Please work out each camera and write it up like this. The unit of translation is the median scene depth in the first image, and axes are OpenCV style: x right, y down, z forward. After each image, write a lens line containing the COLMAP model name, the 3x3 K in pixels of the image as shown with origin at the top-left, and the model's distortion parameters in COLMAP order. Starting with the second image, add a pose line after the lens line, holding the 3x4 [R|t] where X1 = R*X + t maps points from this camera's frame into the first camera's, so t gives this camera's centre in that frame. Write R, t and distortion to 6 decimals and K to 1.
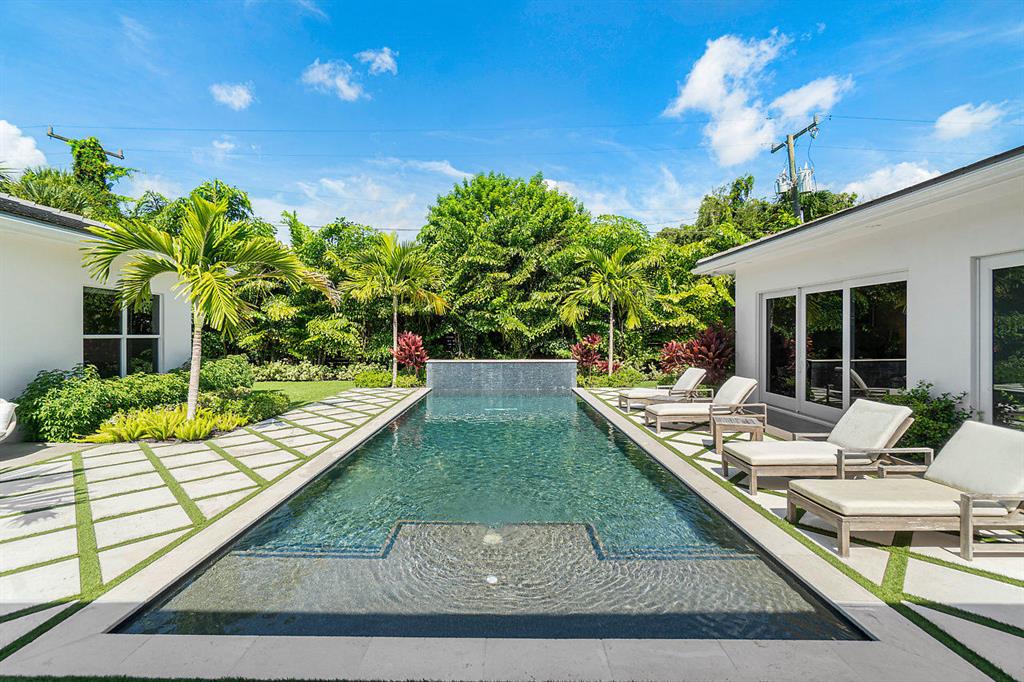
lens RADIAL K [[436.4, 0, 512.0], [0, 436.4, 341.0], [0, 0, 1]] dist [-0.002474, -0.000101]
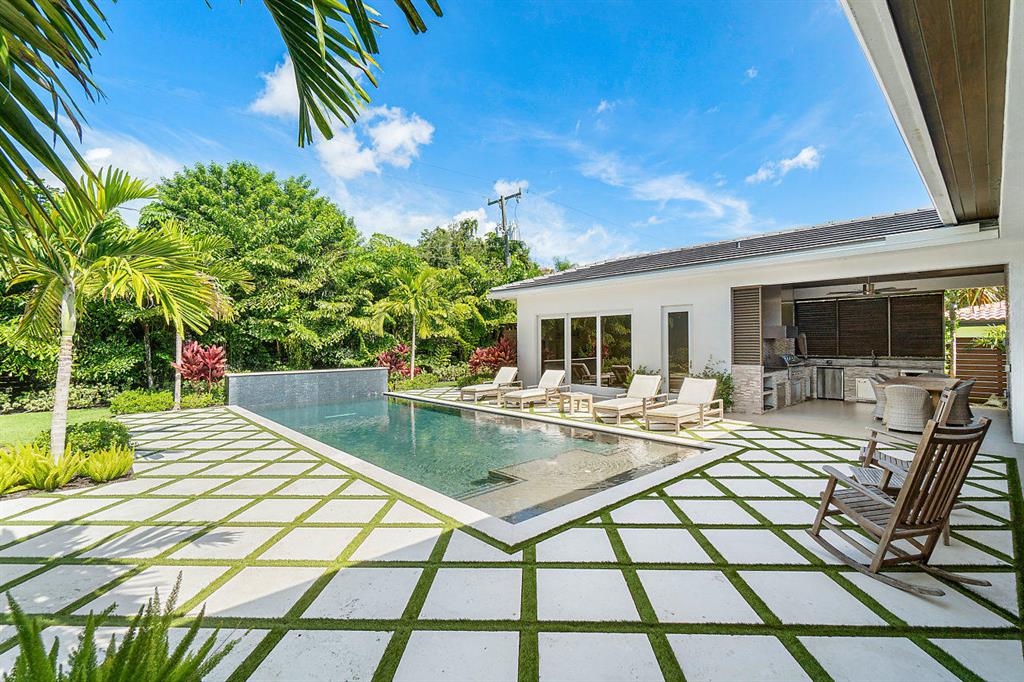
lens RADIAL K [[452.3, 0, 512.0], [0, 452.3, 341.0], [0, 0, 1]] dist [0.000361, 0.000038]
pose [[0.730951, -0.000280, 0.682430, -0.337006], [0.015595, 0.999746, -0.016293, 0.001357], [-0.682252, 0.022552, 0.730769, -0.041292]]
